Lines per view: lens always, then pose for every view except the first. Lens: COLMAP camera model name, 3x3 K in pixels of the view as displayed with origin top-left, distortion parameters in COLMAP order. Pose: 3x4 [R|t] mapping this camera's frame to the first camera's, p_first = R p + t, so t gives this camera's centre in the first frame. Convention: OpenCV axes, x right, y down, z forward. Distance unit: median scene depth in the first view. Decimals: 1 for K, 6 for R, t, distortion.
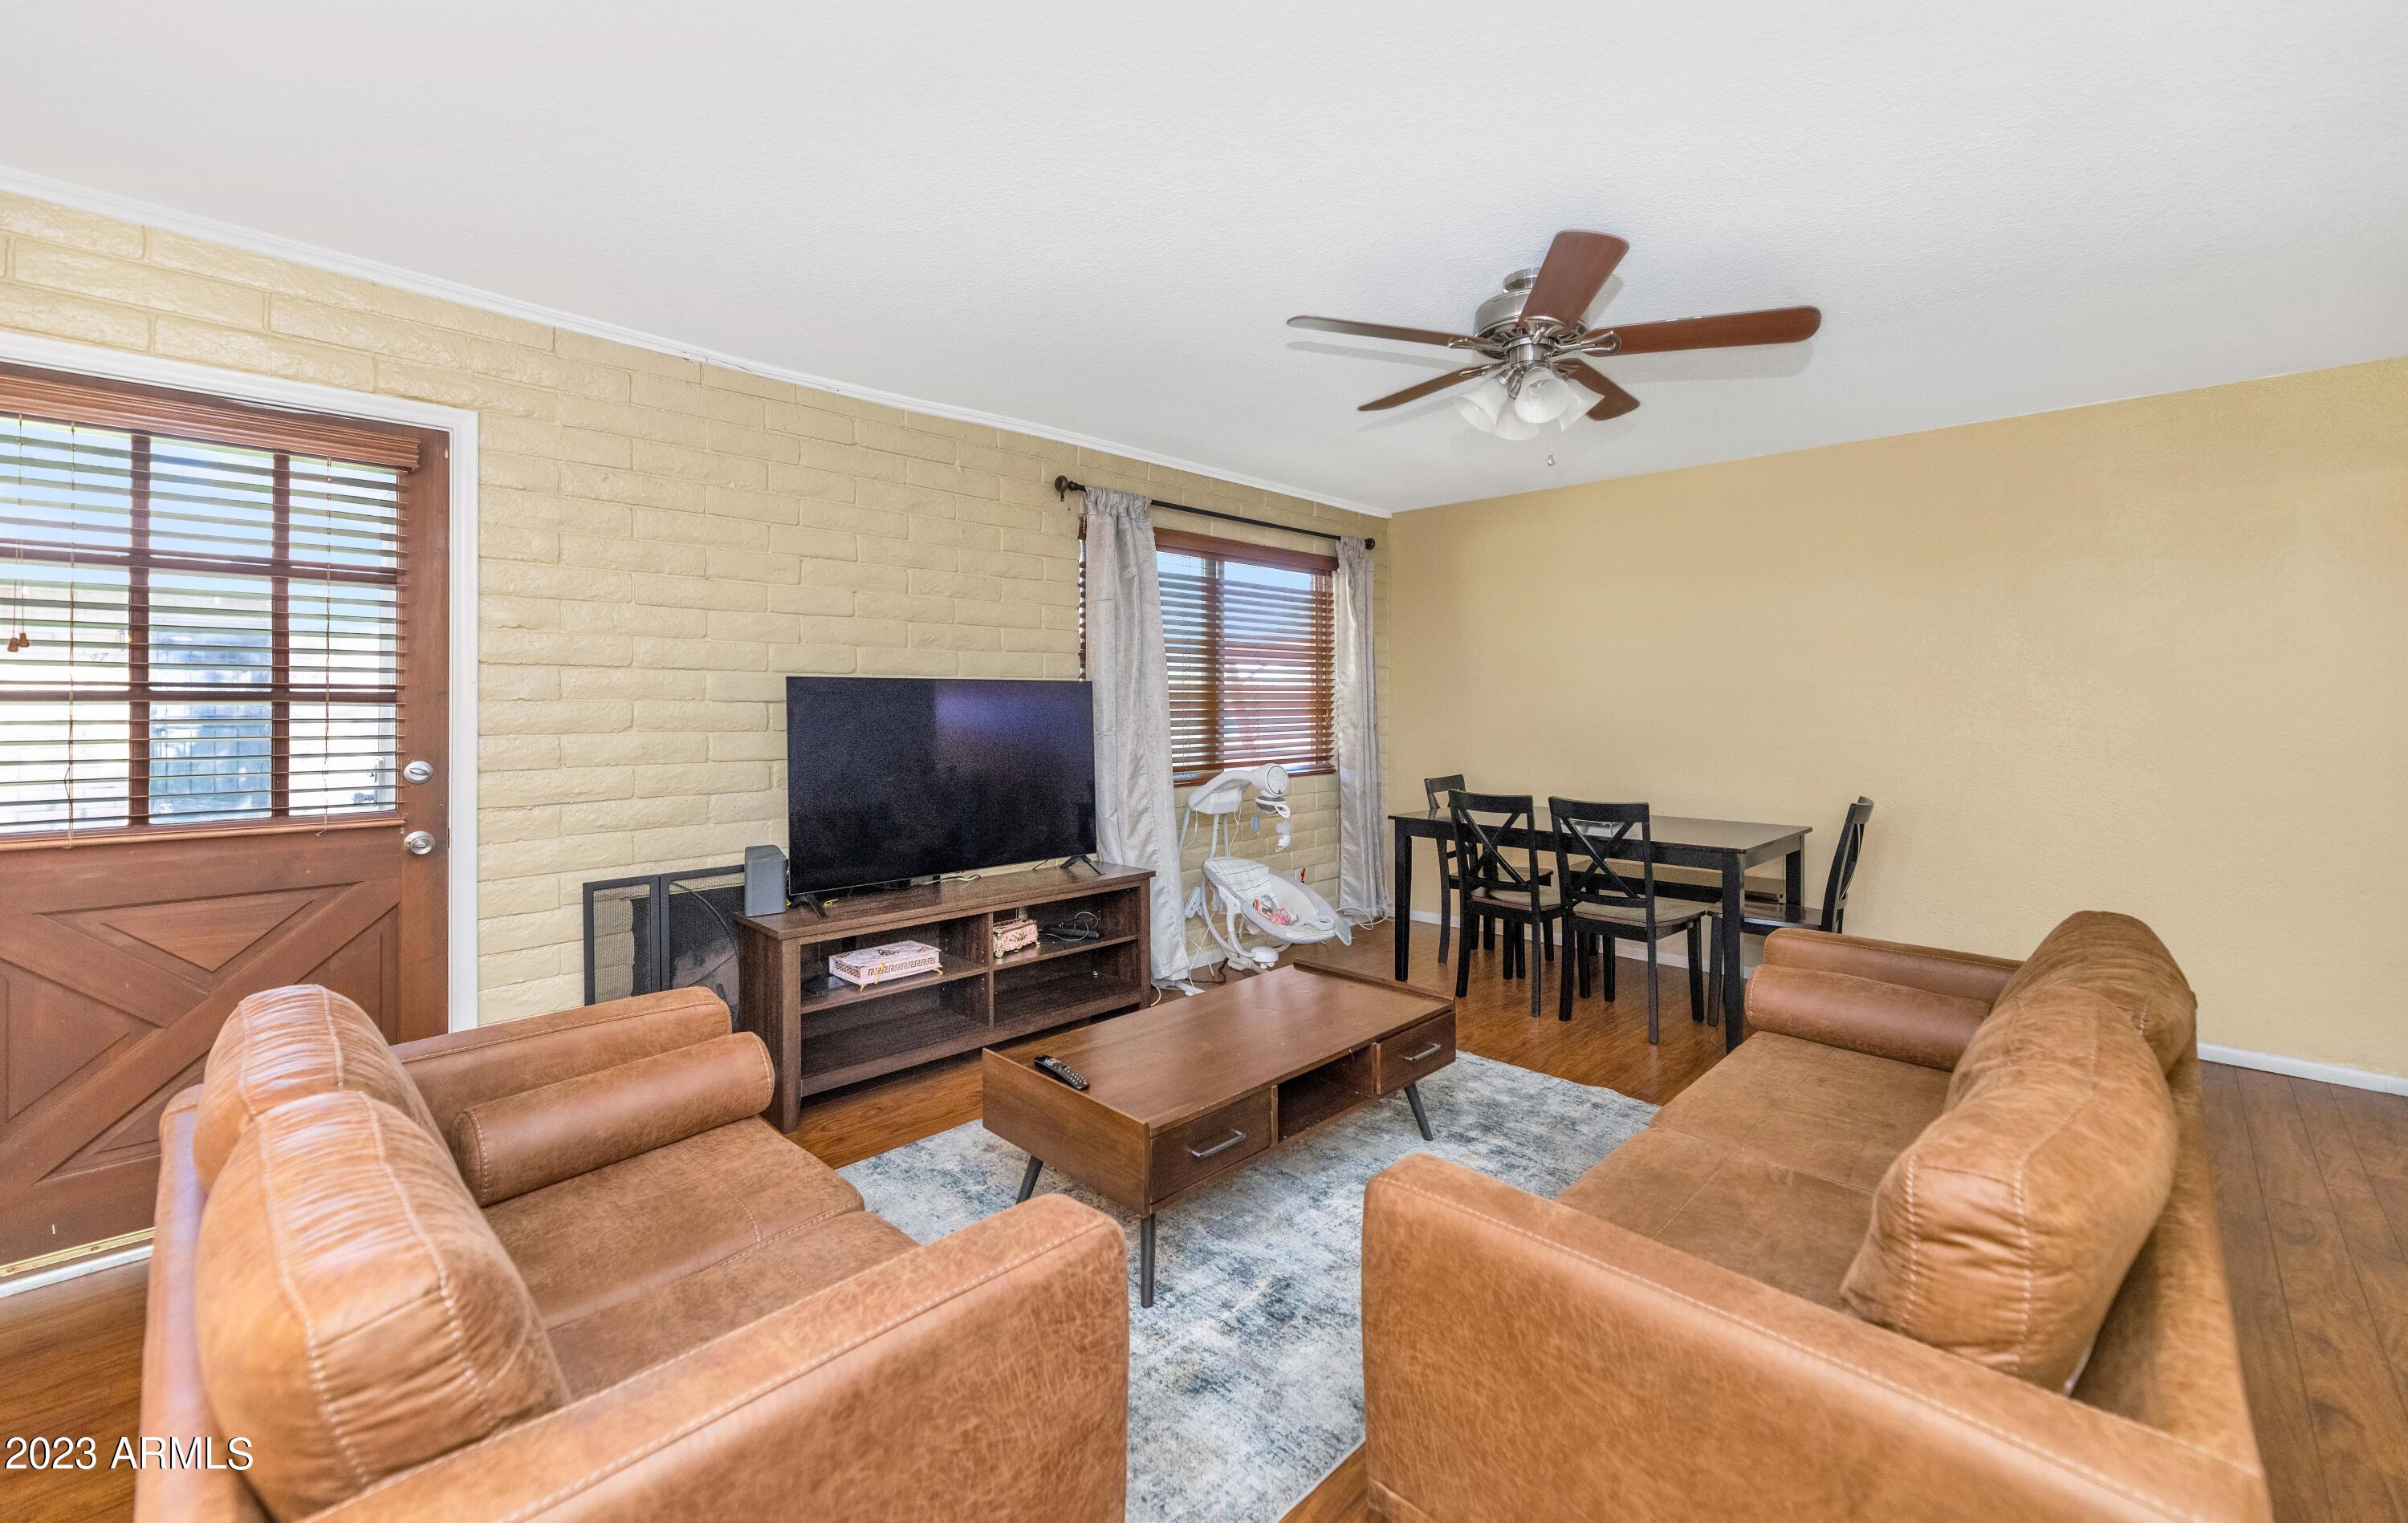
lens RADIAL K [[978.8, 0, 1214.1], [0, 978.8, 705.8], [0, 0, 1]] dist [-0.000567, -0.000023]
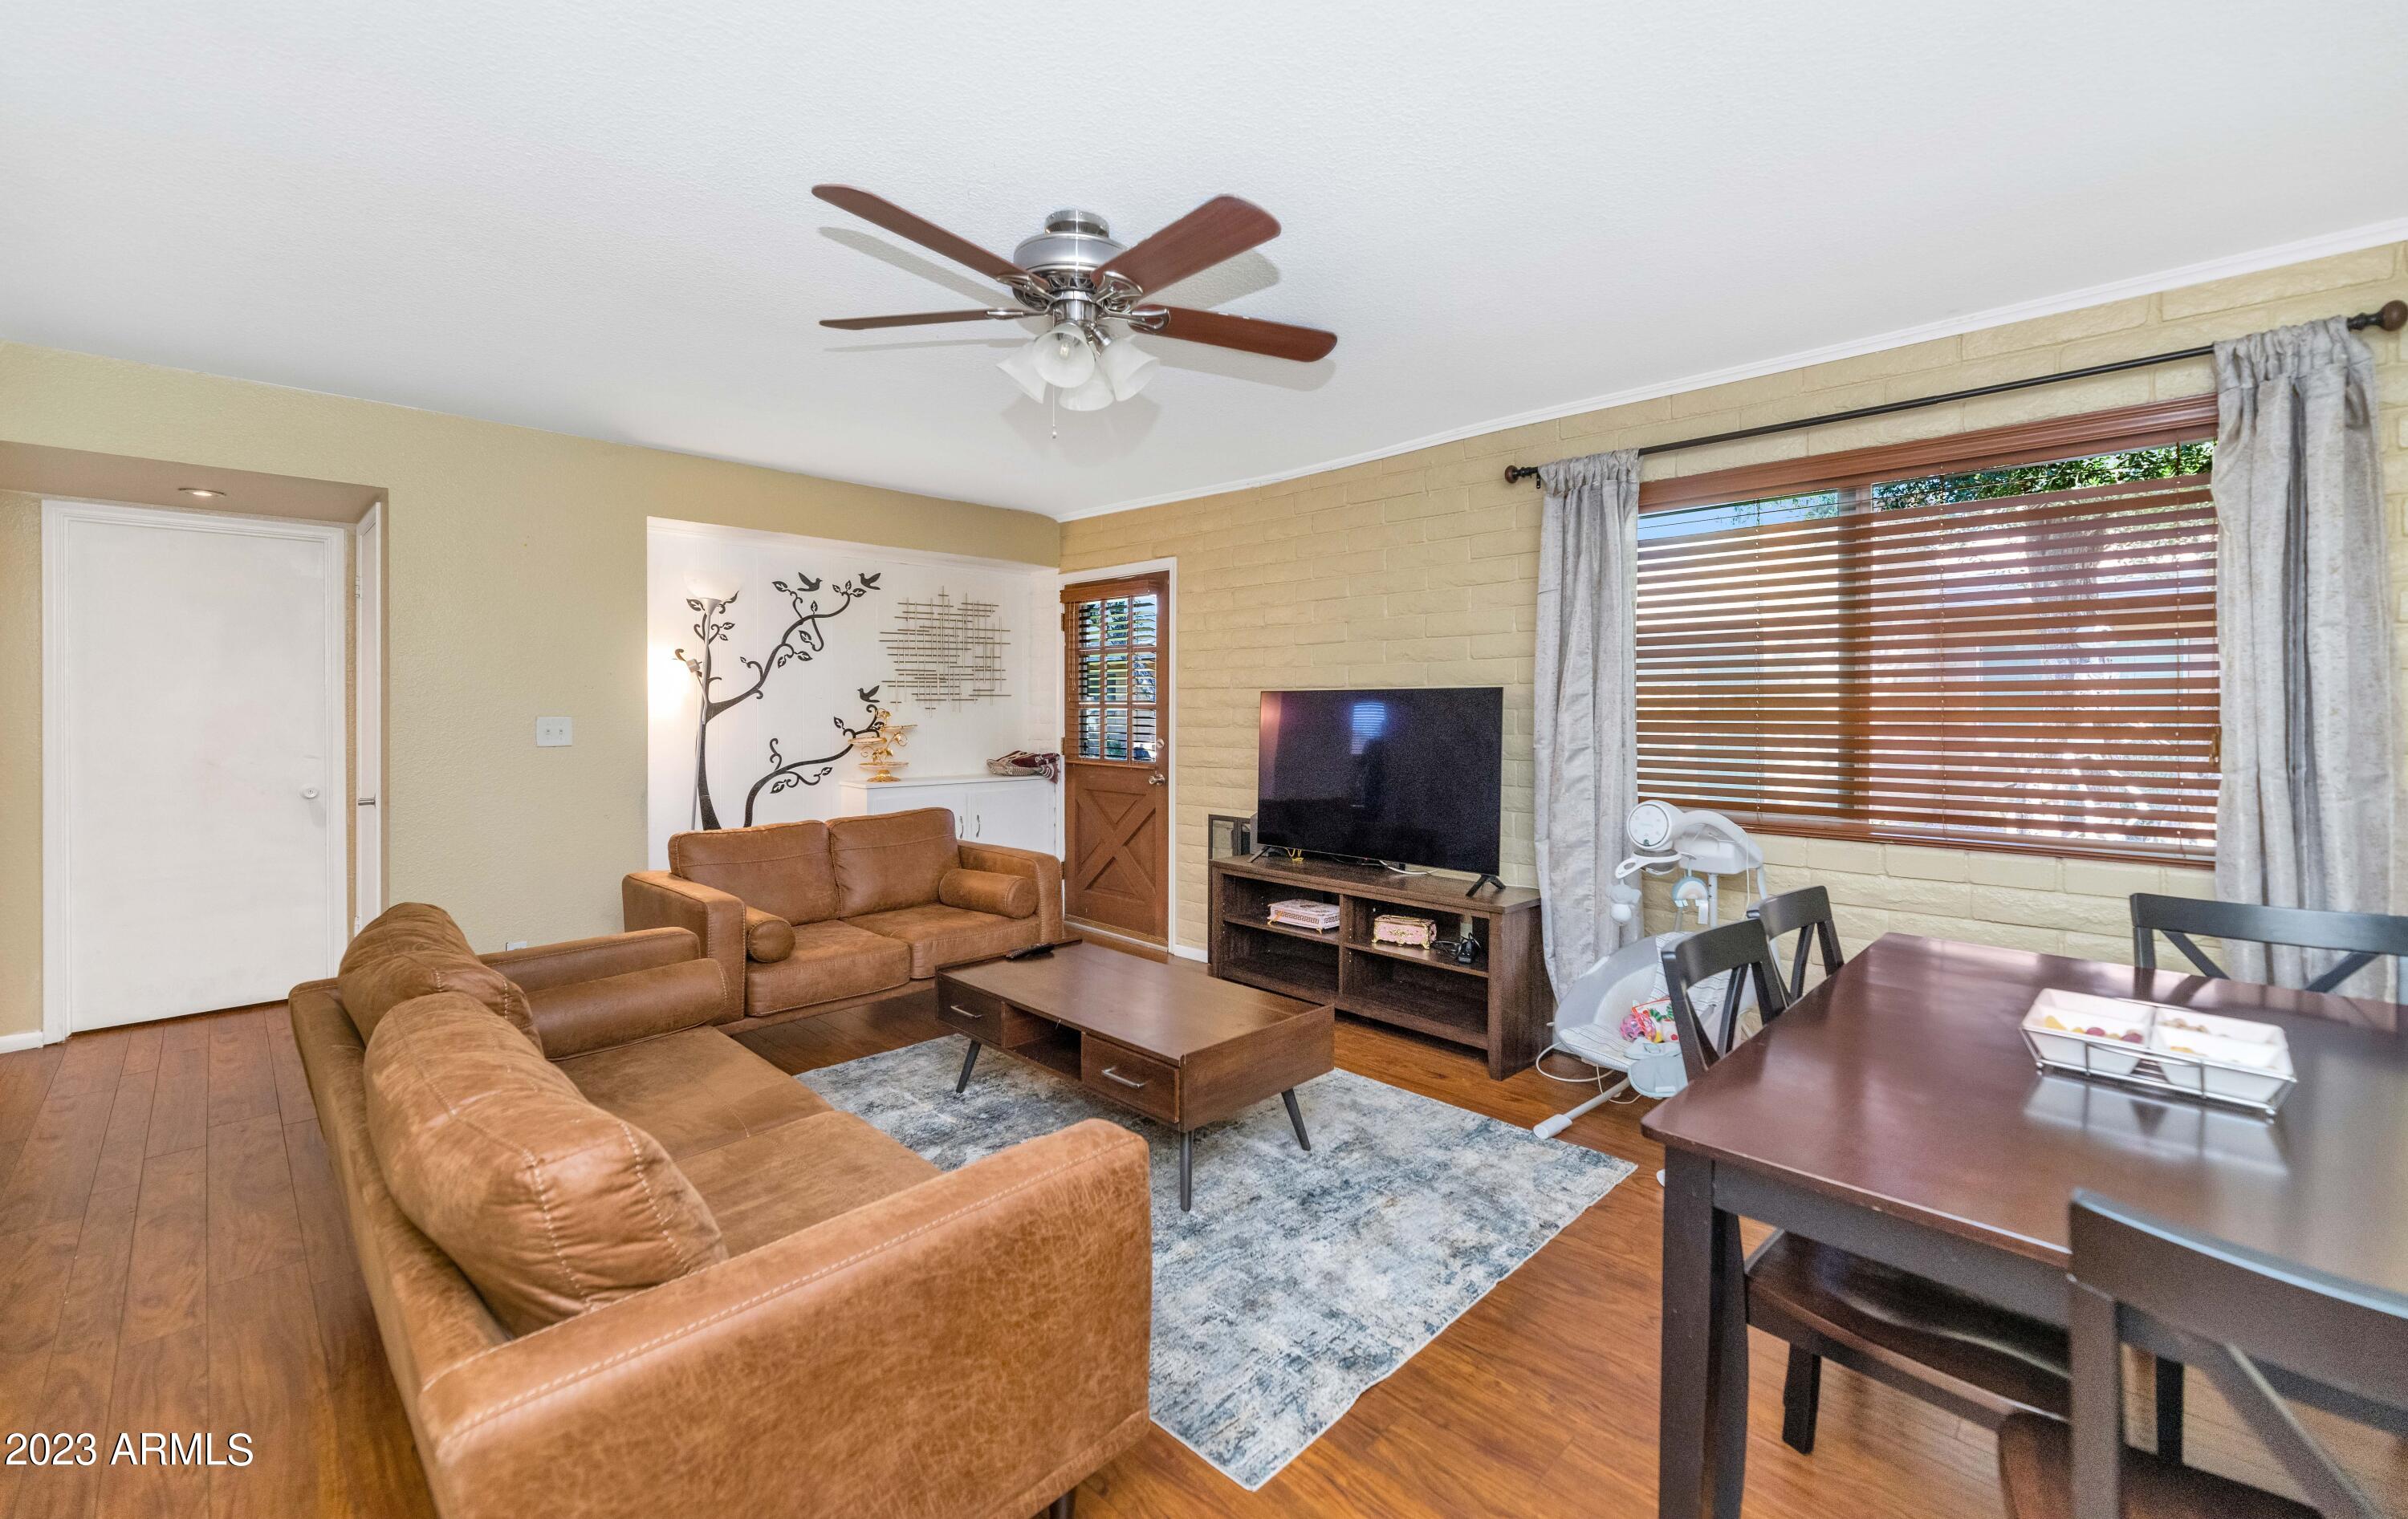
lens RADIAL K [[978.8, 0, 1214.1], [0, 978.8, 703.8], [0, 0, 1]] dist [-0.000567, -0.000023]
pose [[0.004954, -0.002449, -0.999985, 0.938255], [-0.004431, 0.999987, -0.002471, -0.006811], [0.999978, 0.004443, 0.004943, 0.871699]]
